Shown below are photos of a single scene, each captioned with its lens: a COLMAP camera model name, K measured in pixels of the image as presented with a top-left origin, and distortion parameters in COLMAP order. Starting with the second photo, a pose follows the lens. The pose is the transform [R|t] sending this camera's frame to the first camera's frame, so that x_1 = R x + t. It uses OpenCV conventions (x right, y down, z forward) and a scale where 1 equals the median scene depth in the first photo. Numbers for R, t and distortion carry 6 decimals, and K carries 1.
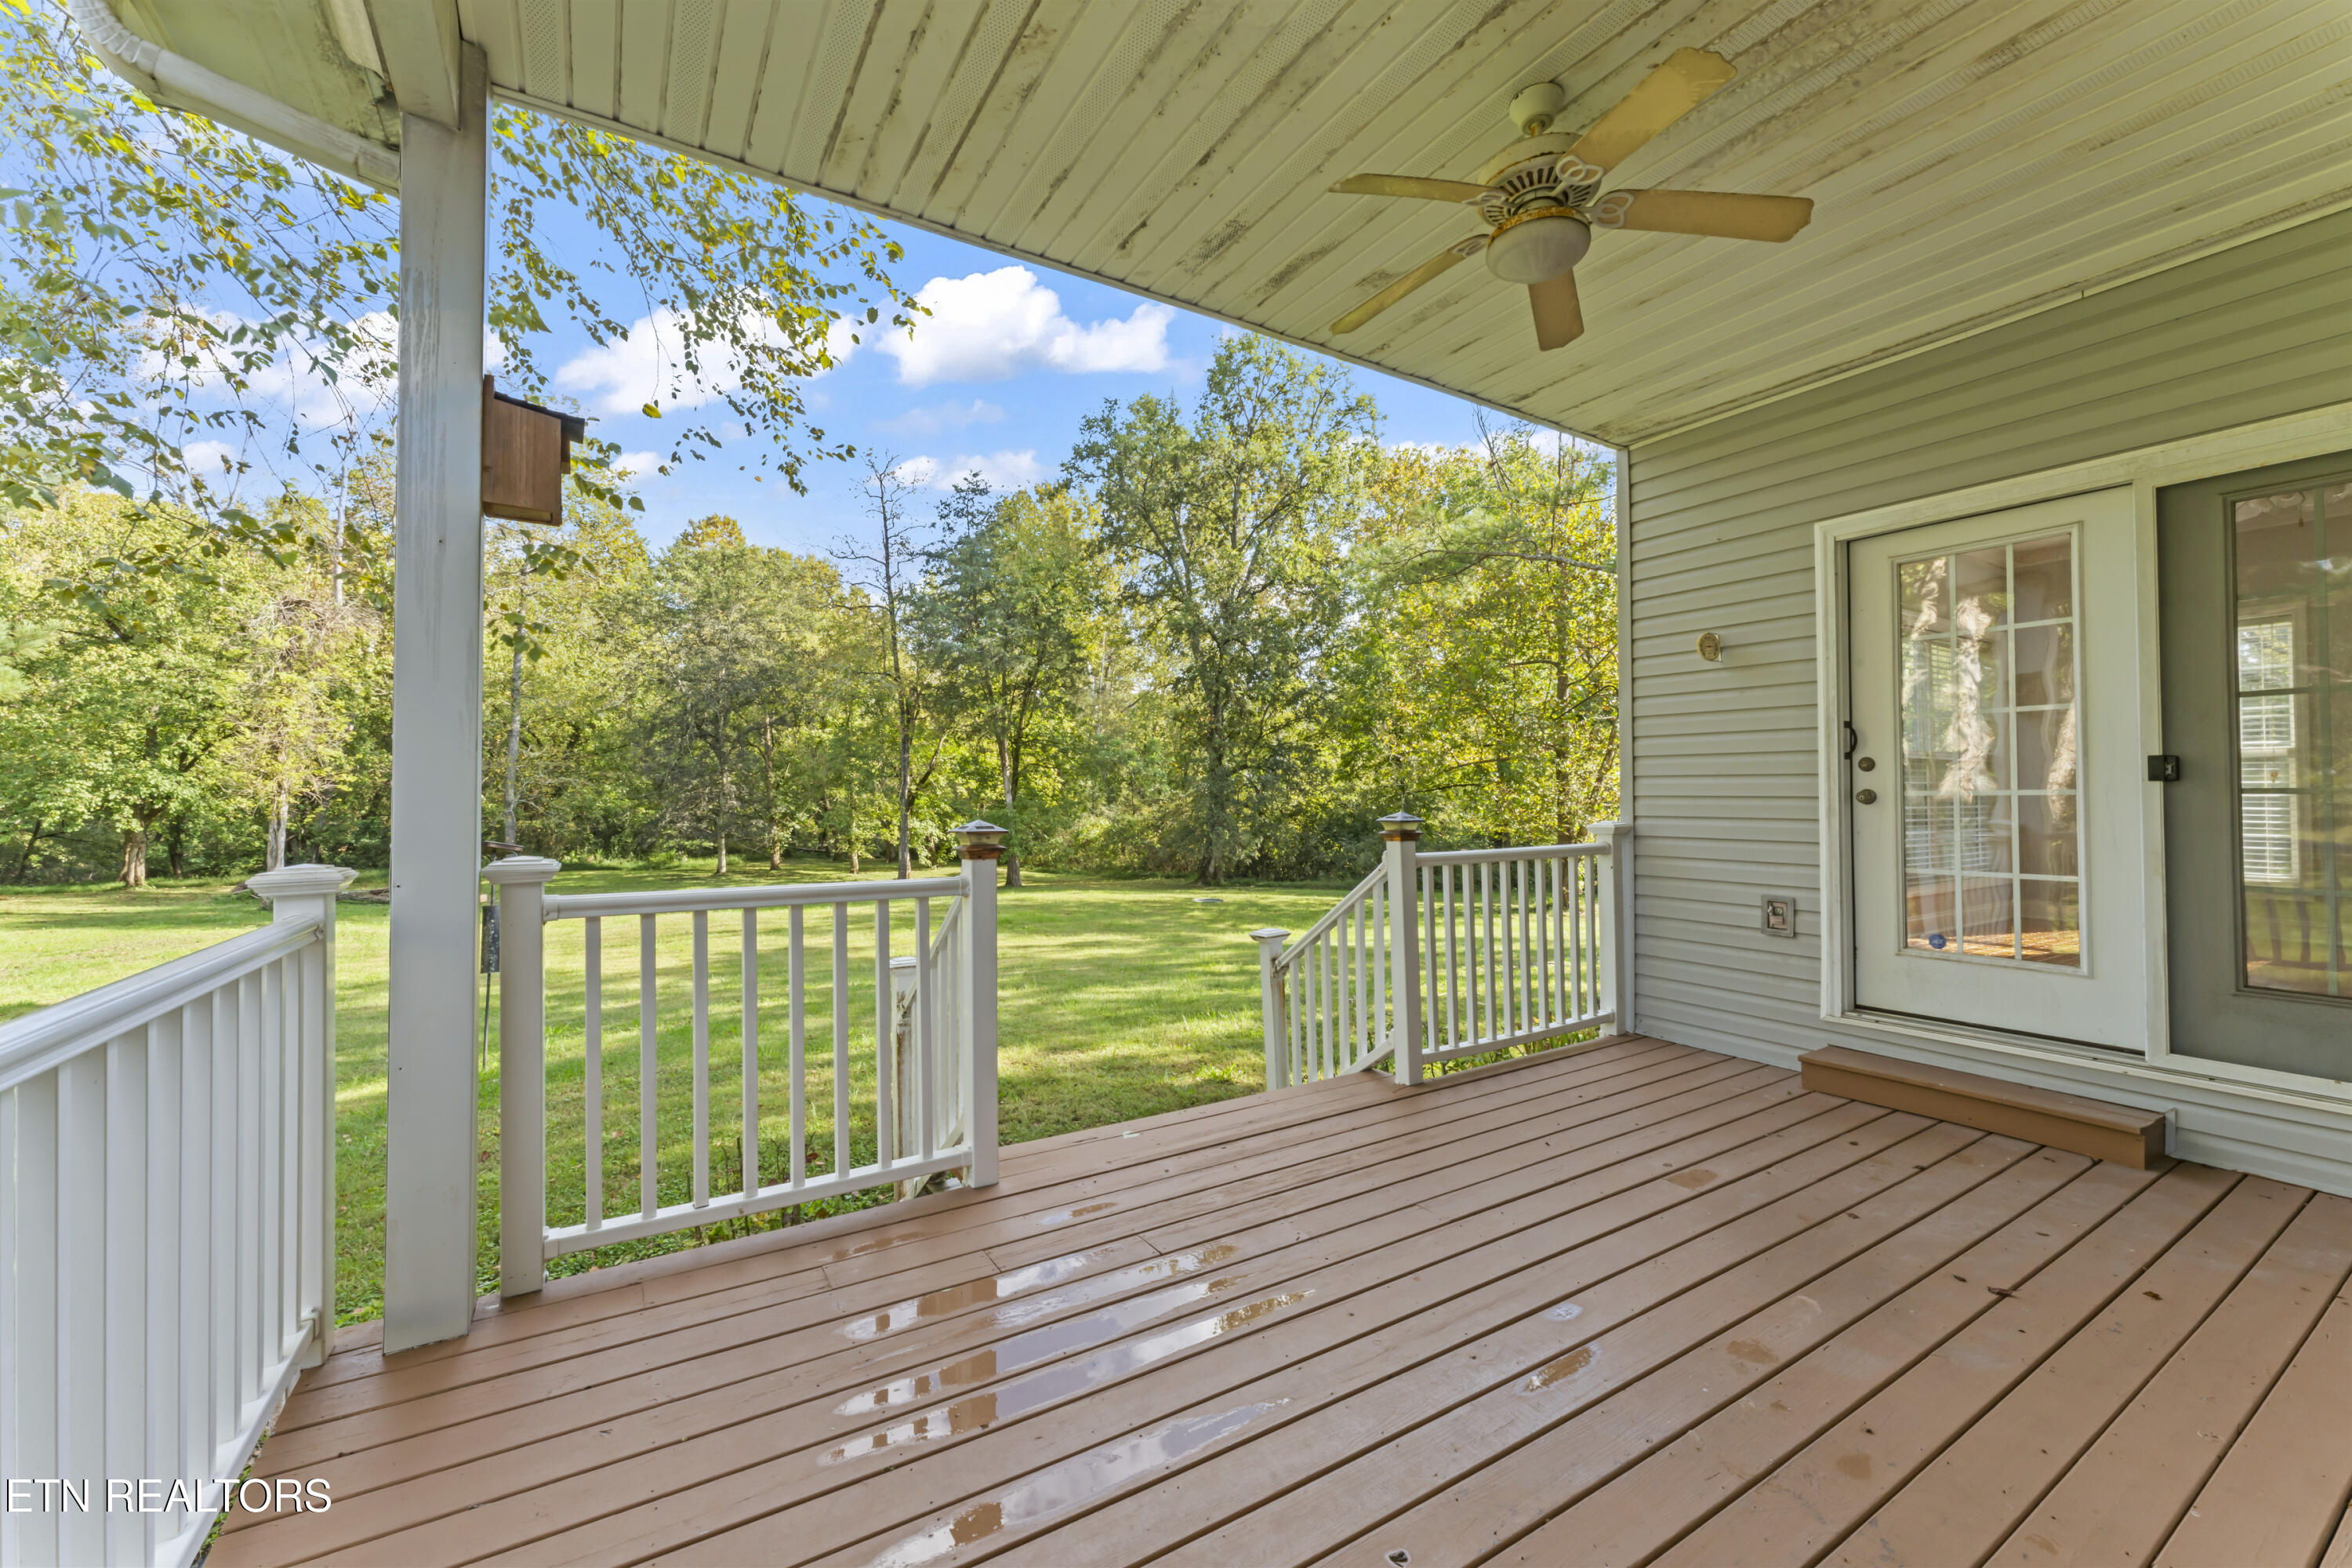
lens RADIAL K [[951.6, 0, 1136.3], [0, 951.6, 781.2], [0, 0, 1]] dist [-0.001366, 0.001066]
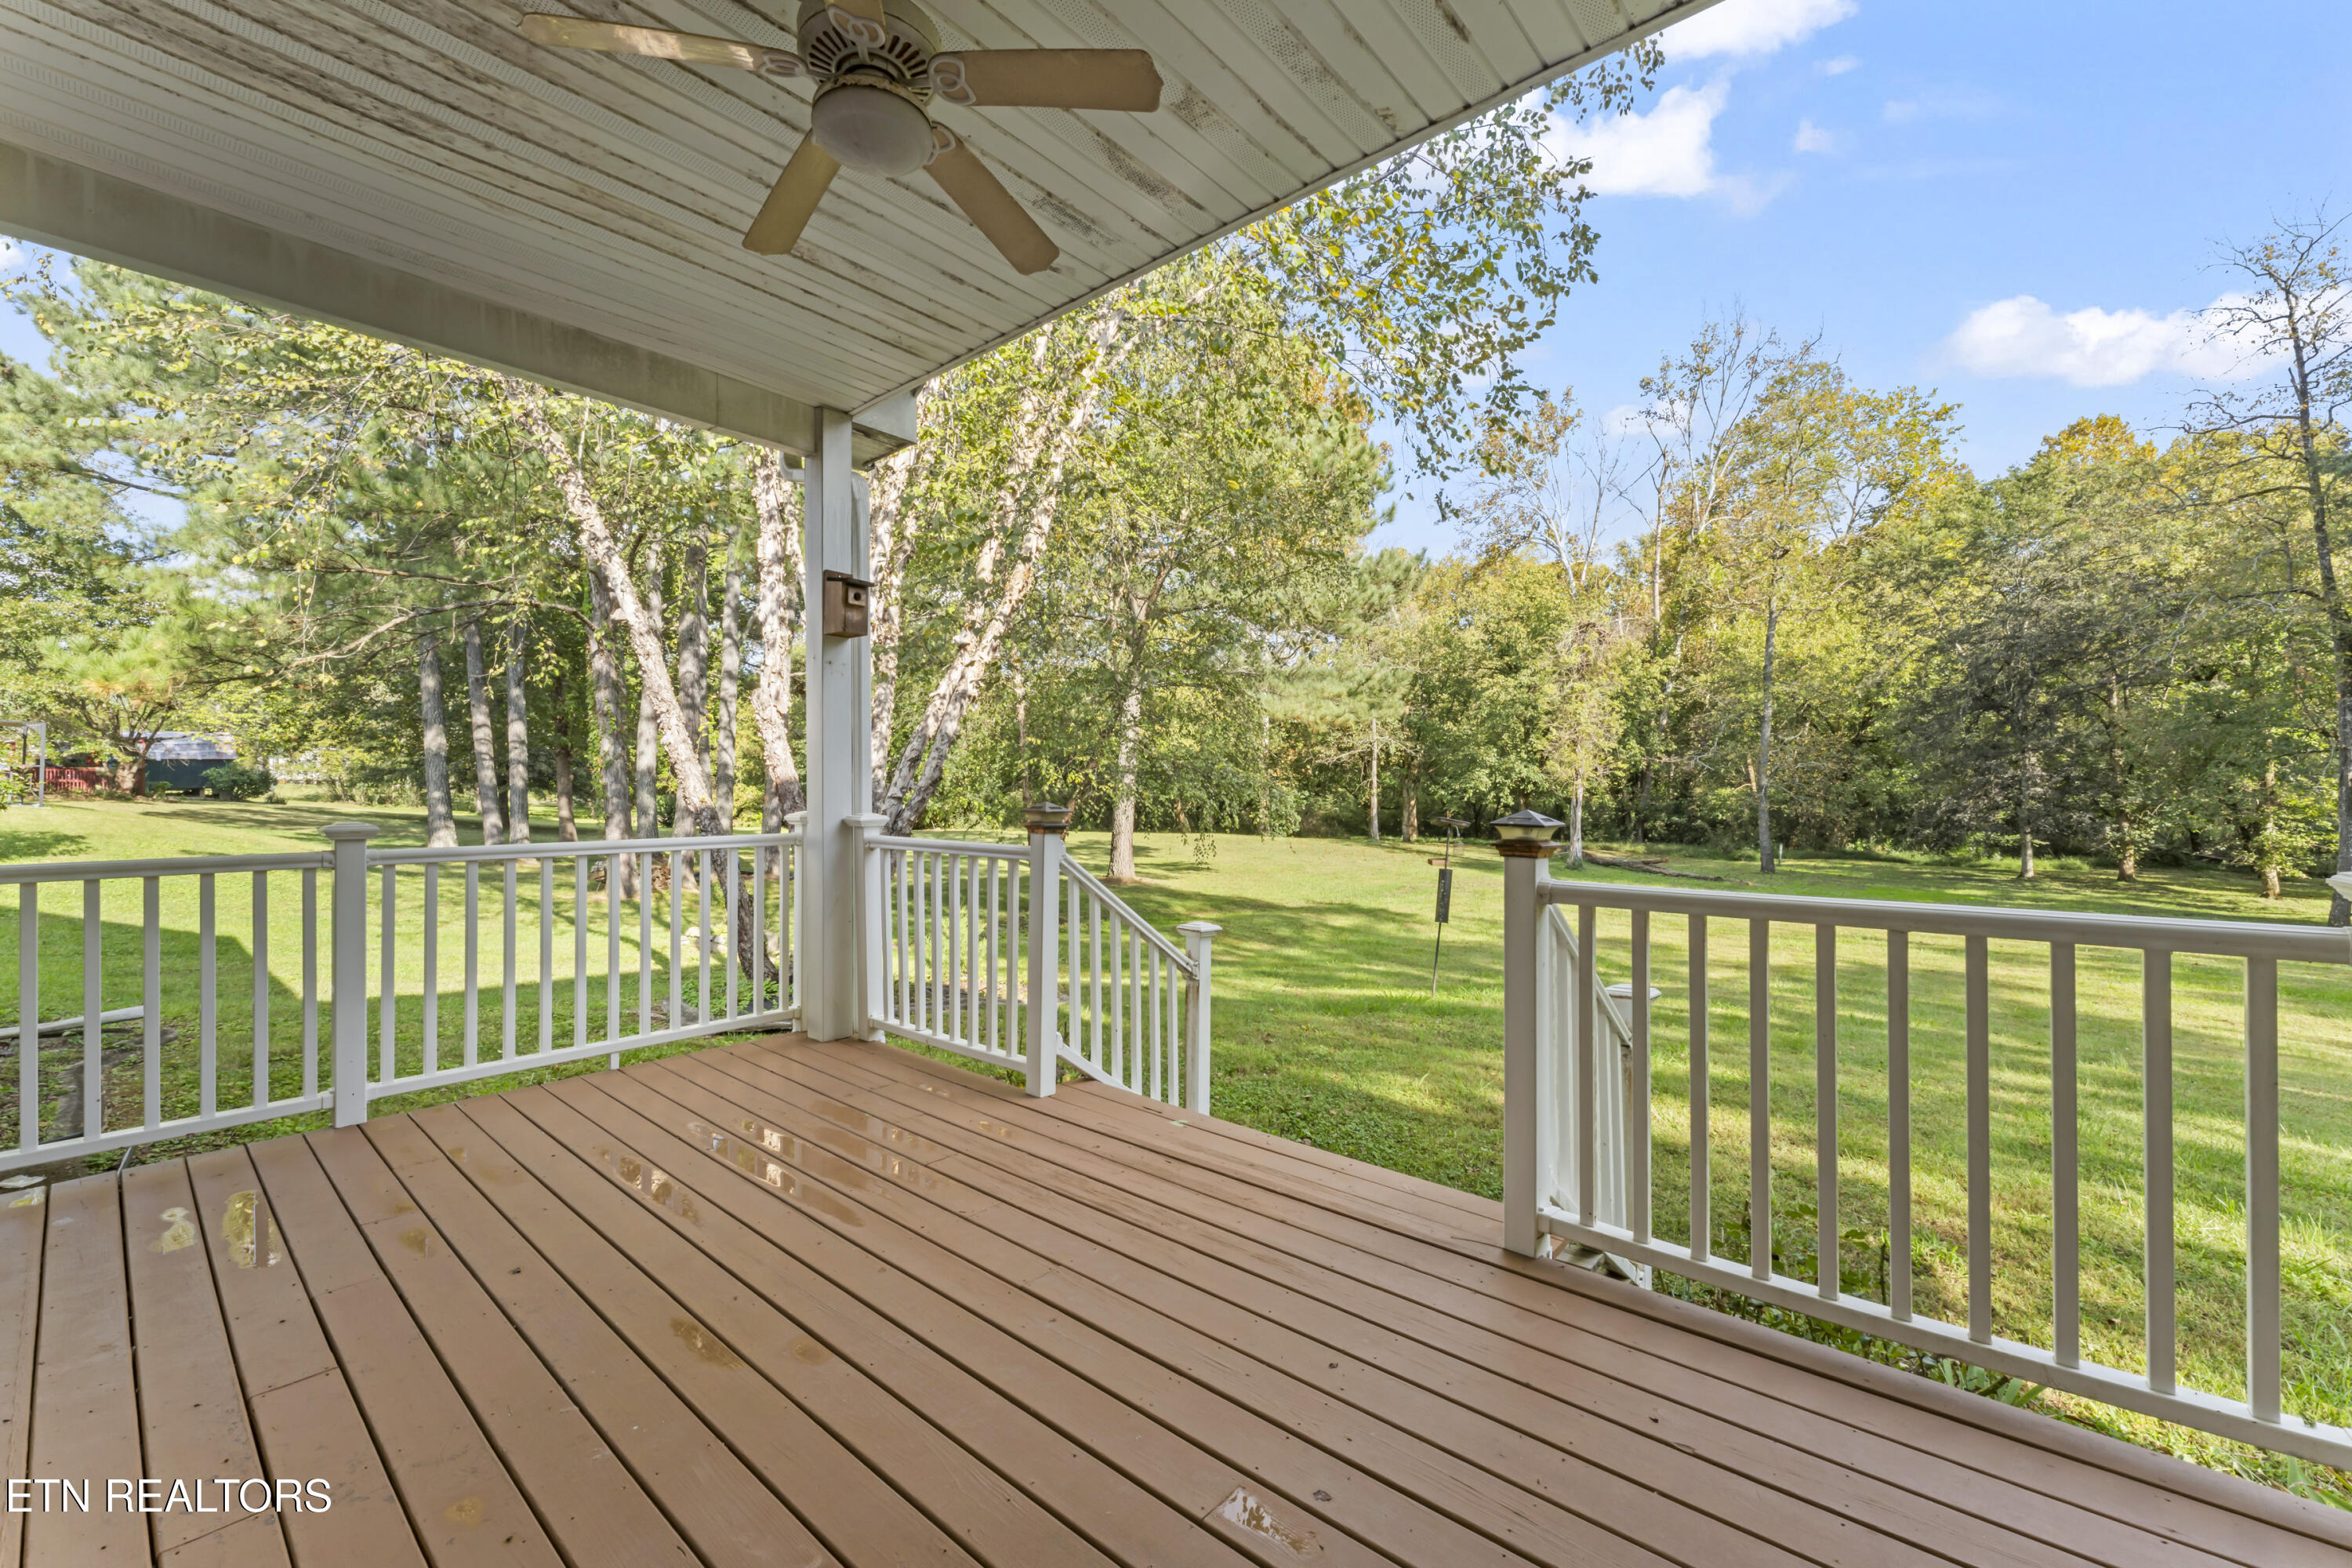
lens RADIAL K [[951.6, 0, 1180.1], [0, 951.6, 773.7], [0, 0, 1]] dist [-0.001366, 0.001066]
pose [[0.297247, -0.004597, -0.954790, 0.114507], [0.012880, 0.999917, -0.000805, 0.001097], [0.954714, -0.012058, 0.297281, 0.086691]]
